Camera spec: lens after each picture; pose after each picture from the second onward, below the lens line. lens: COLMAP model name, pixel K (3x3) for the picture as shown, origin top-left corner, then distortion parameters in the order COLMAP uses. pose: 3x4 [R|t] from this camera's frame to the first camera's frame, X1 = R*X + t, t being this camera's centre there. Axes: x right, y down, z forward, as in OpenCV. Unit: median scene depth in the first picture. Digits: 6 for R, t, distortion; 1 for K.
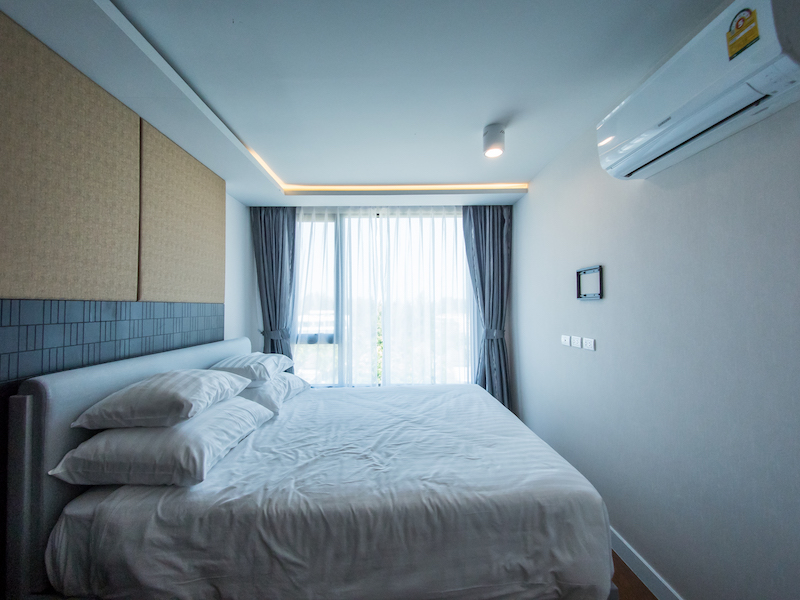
lens RADIAL K [[345.8, 0, 411.8], [0, 345.8, 297.6], [0, 0, 1]] dist [0.053092, -0.024165]
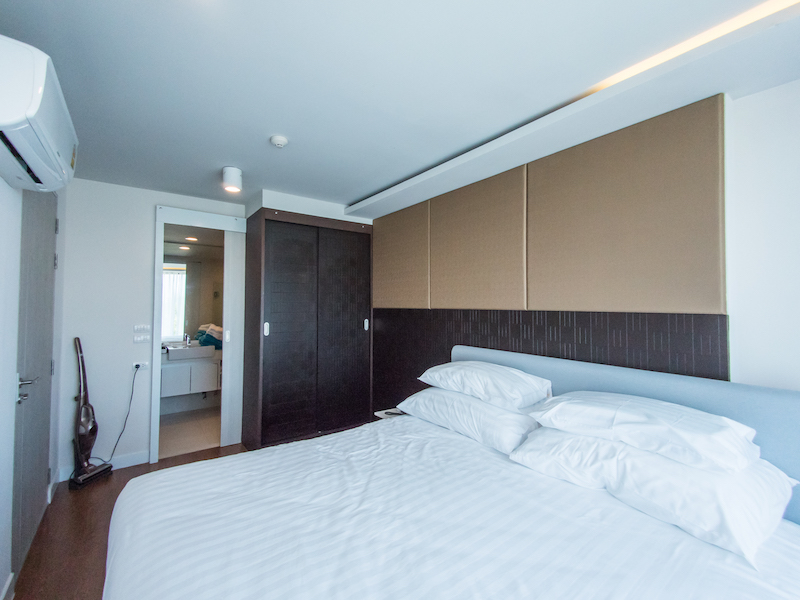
lens RADIAL K [[357.3, 0, 394.9], [0, 357.3, 295.4], [0, 0, 1]] dist [0.056260, -0.022985]
pose [[-0.840643, -0.008794, -0.541519, 0.295168], [0.017911, 0.998870, -0.044027, 0.007504], [0.541294, -0.046710, -0.839535, 1.689798]]
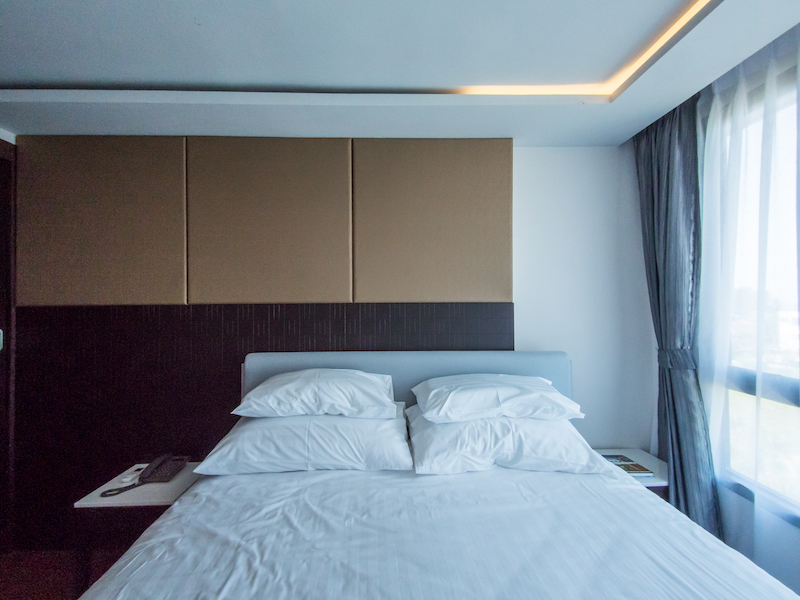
lens RADIAL K [[357.3, 0, 394.9], [0, 357.3, 295.4], [0, 0, 1]] dist [0.056260, -0.022985]
pose [[-0.035391, -0.006575, -0.999352, 0.338652], [0.033396, 0.999412, -0.007758, 0.002558], [0.998815, -0.033649, -0.035150, 1.082364]]
